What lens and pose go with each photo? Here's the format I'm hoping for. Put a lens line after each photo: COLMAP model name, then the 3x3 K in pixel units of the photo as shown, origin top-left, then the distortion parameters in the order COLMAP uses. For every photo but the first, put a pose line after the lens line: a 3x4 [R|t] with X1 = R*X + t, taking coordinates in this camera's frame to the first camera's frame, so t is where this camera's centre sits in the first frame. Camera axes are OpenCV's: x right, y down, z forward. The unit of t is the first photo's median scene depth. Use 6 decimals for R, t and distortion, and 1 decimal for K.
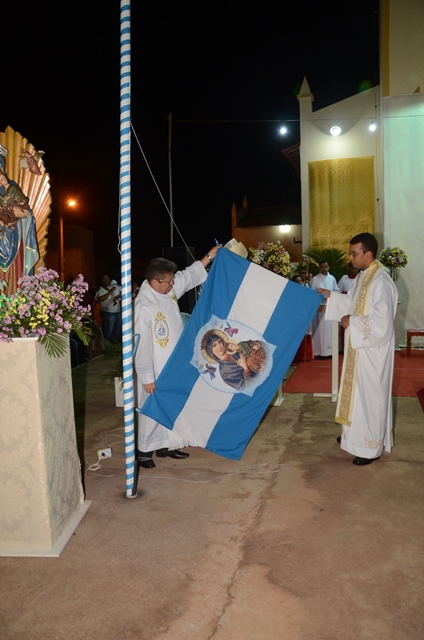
lens RADIAL K [[507.9, 0, 212.0], [0, 507.9, 320.0], [0, 0, 1]] dist [-0.148951, 0.127135]
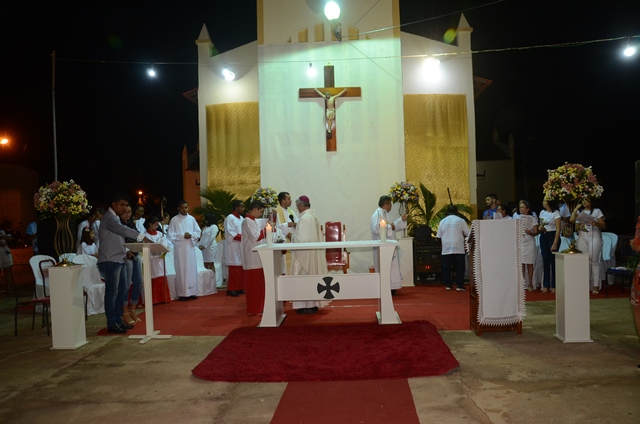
lens RADIAL K [[507.9, 0, 322.7], [0, 507.9, 219.4], [0, 0, 1]] dist [-0.148951, 0.127135]
pose [[0.970798, -0.002591, 0.239883, 0.616280], [0.023663, 0.996100, -0.085004, 0.023396], [-0.238727, 0.088198, 0.967073, -0.073269]]
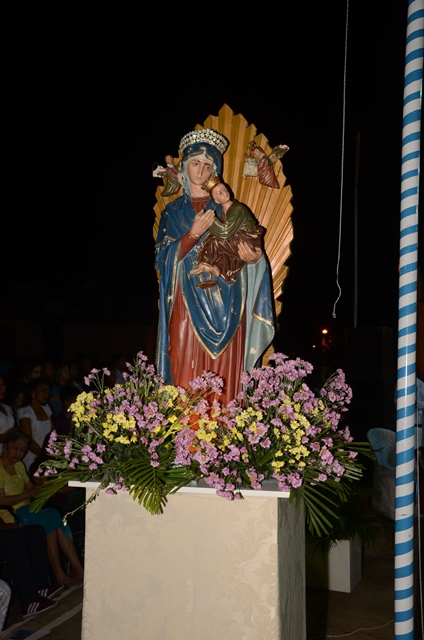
lens RADIAL K [[700.6, 0, 212.0], [0, 700.6, 320.0], [0, 0, 1]] dist [-0.003628, -0.001693]
pose [[0.976455, 0.022622, -0.214531, -0.215212], [-0.055303, 0.987502, -0.147584, -0.022224], [0.208511, 0.155974, 0.965503, 0.212788]]
